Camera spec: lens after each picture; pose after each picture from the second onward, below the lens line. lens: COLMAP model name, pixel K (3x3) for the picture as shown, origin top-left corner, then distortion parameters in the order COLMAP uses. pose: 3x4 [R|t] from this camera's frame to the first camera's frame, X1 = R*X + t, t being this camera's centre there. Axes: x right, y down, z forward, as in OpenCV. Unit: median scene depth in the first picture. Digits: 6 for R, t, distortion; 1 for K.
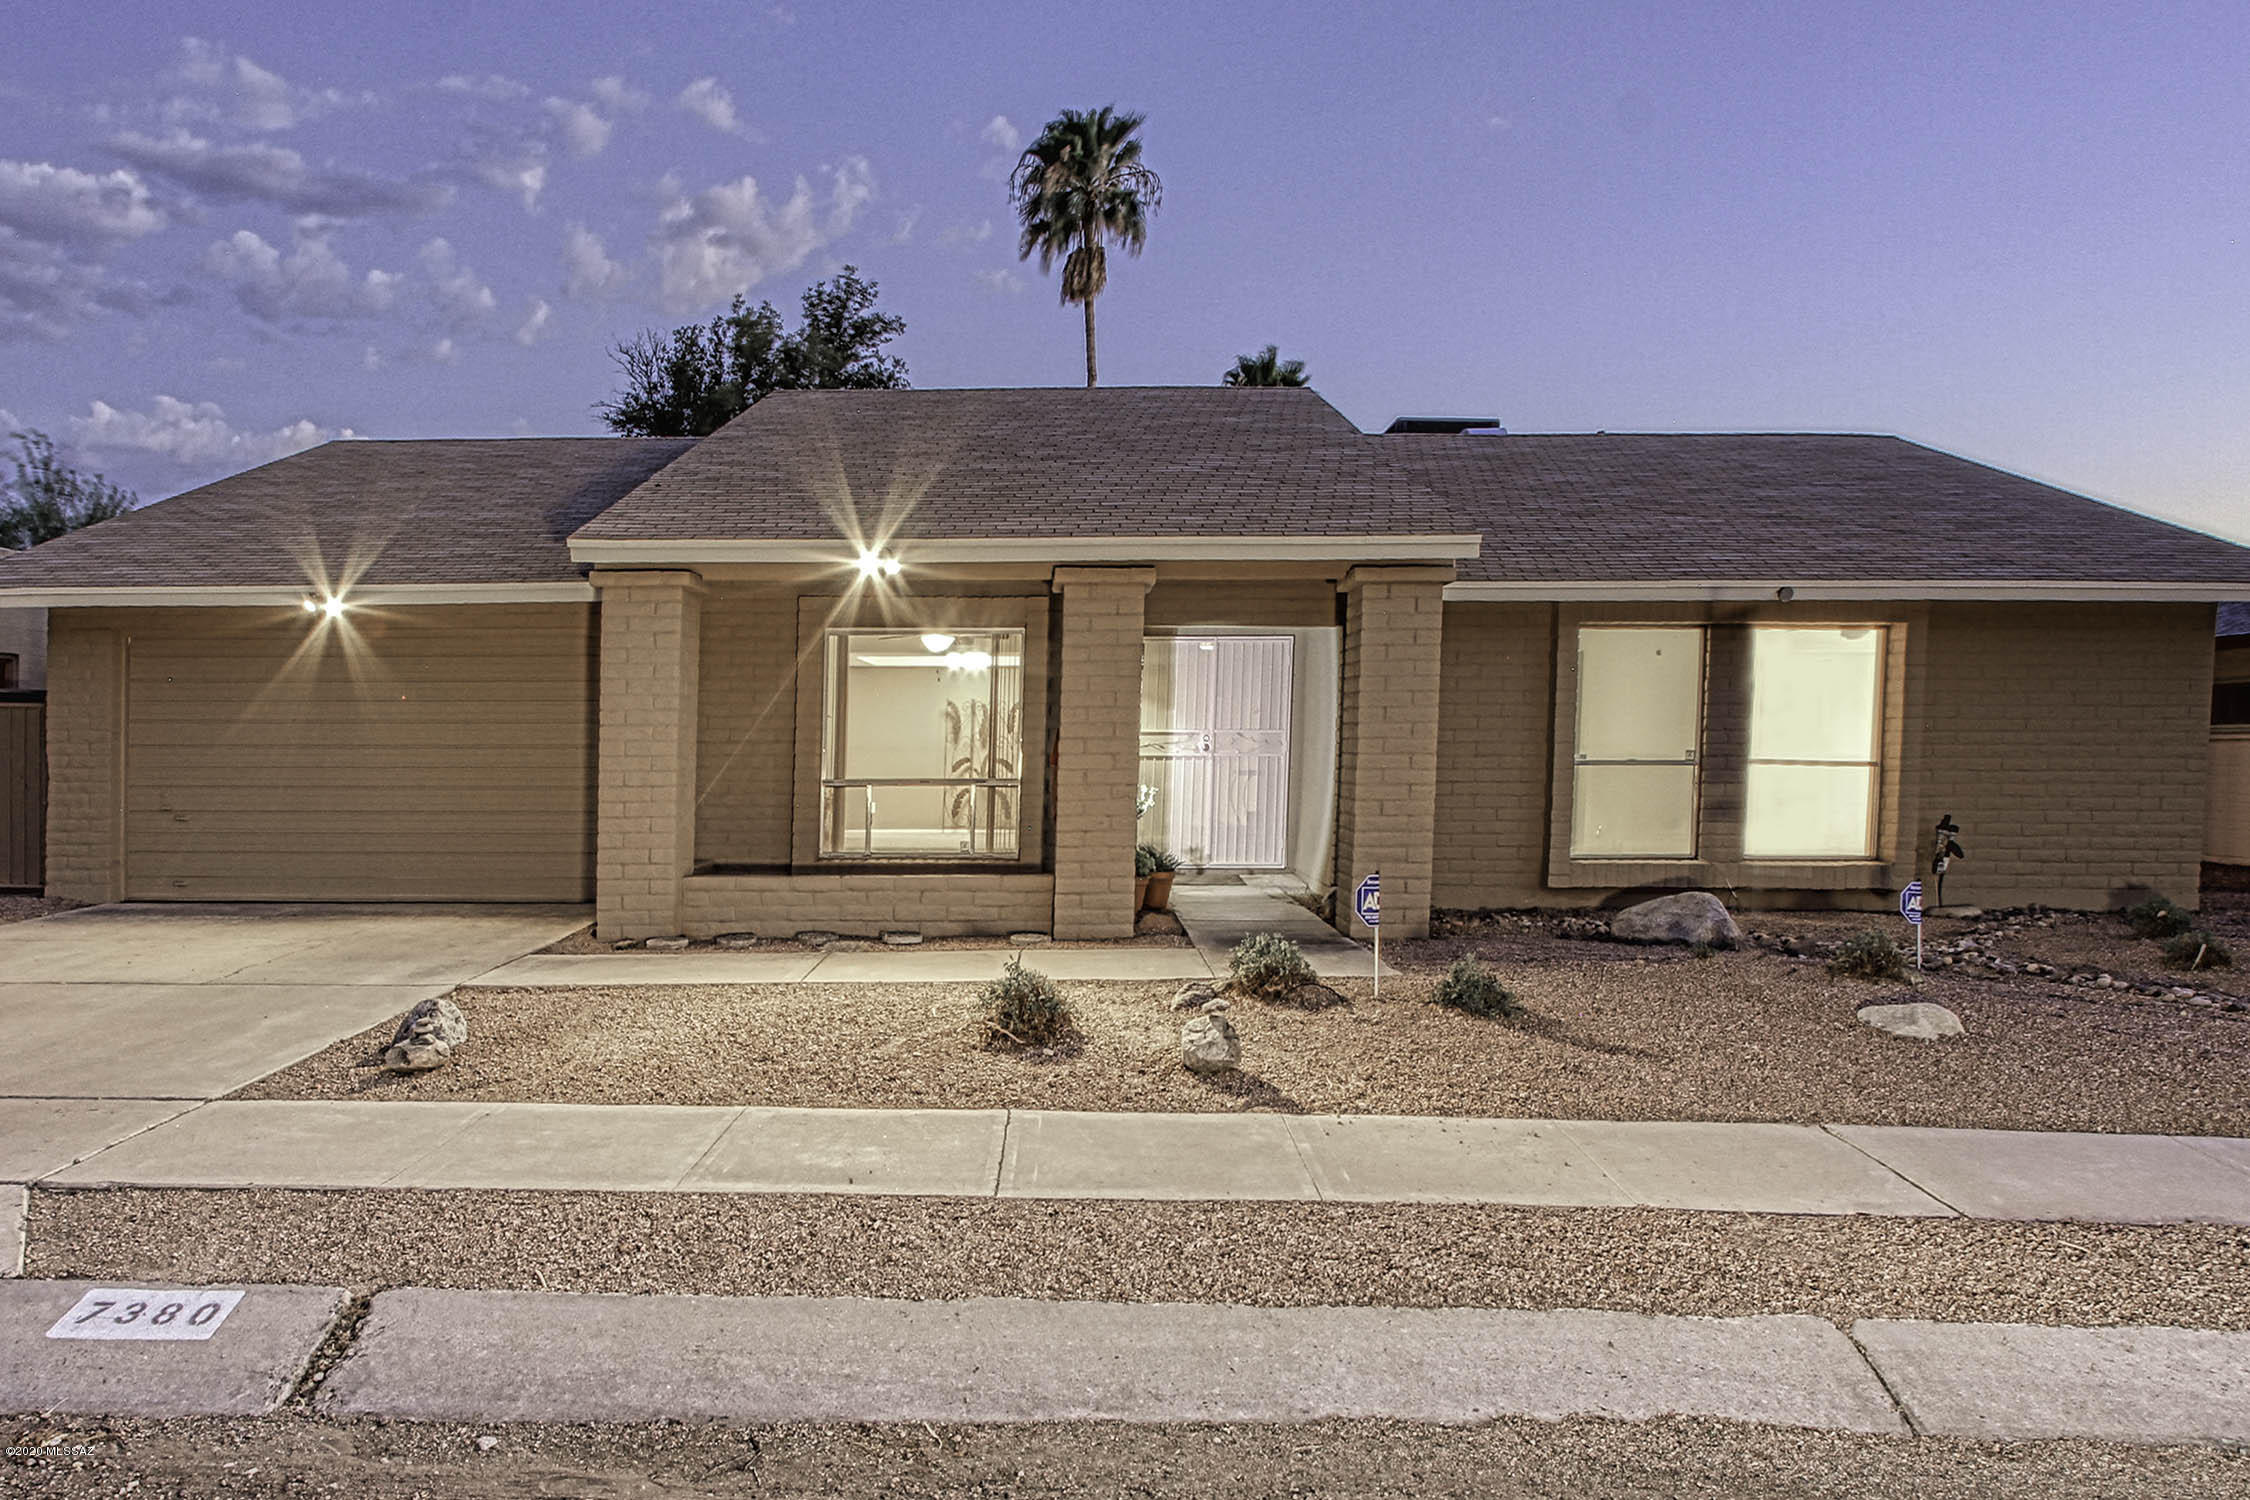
lens RADIAL K [[1760.1, 0, 1125.0], [0, 1760.1, 750.0], [0, 0, 1]] dist [-0.012289, 0.002758]
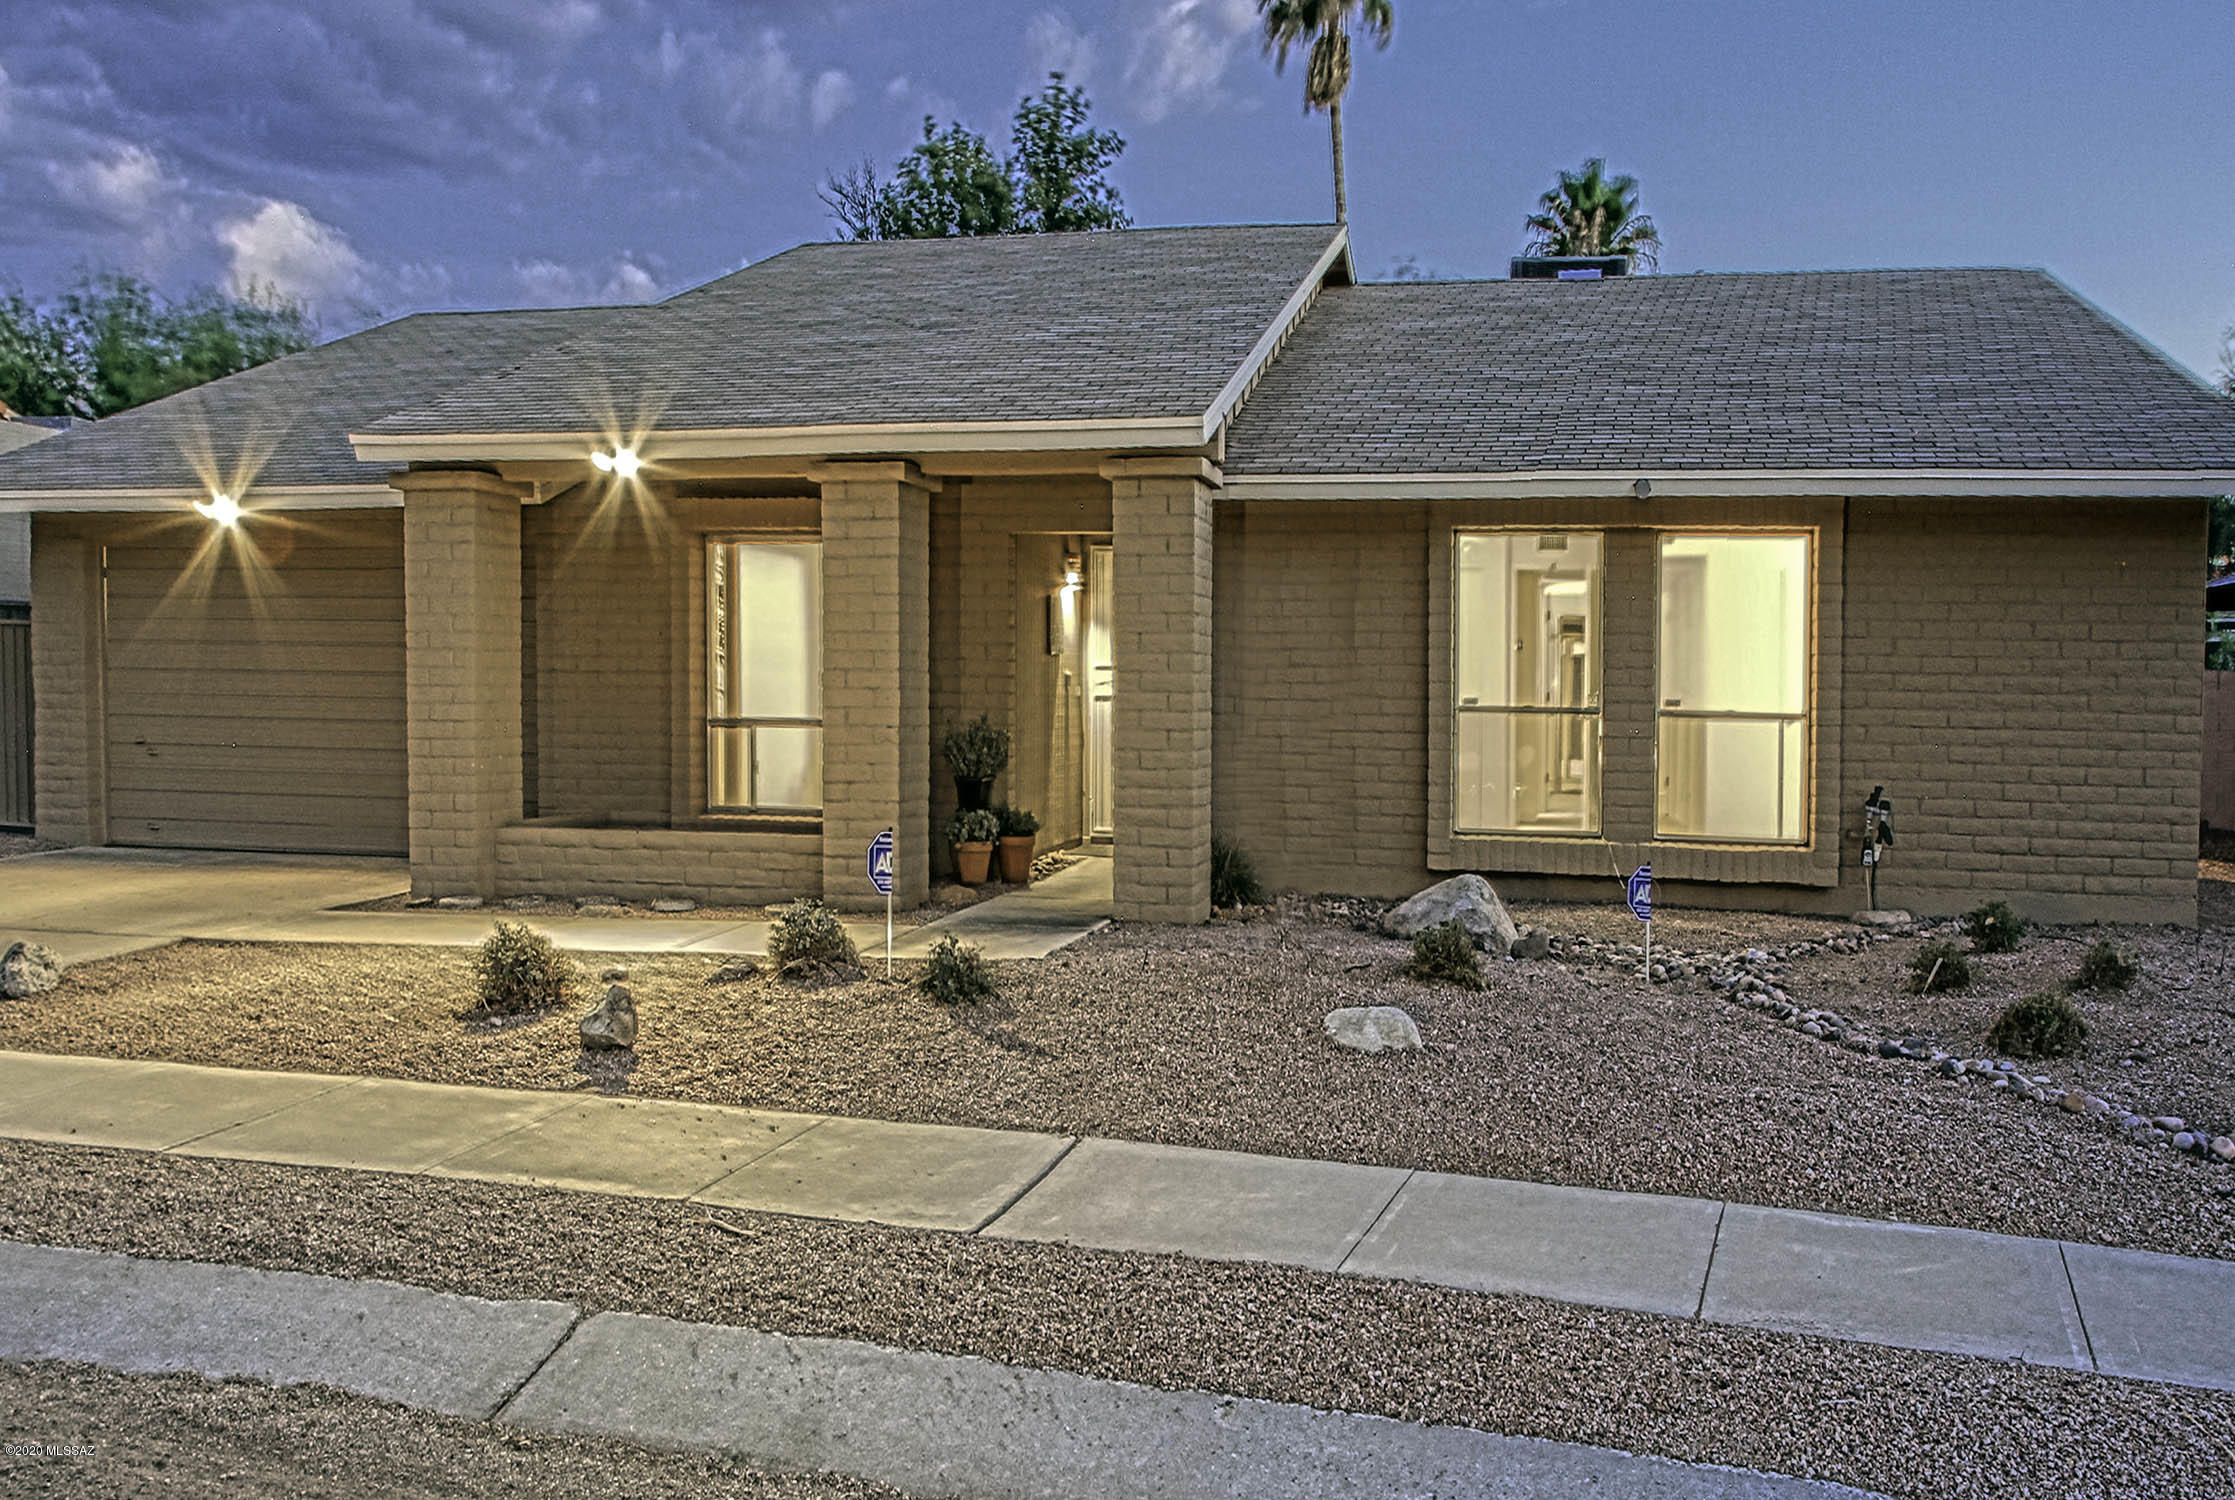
lens RADIAL K [[2336.9, 0, 1117.5], [0, 2336.9, 750.0], [0, 0, 1]] dist [-0.007585, 0.006393]
pose [[0.968903, 0.021437, -0.246511, 0.338759], [-0.015875, 0.999573, 0.024530, 0.002143], [0.246932, -0.019854, 0.968829, -0.028648]]
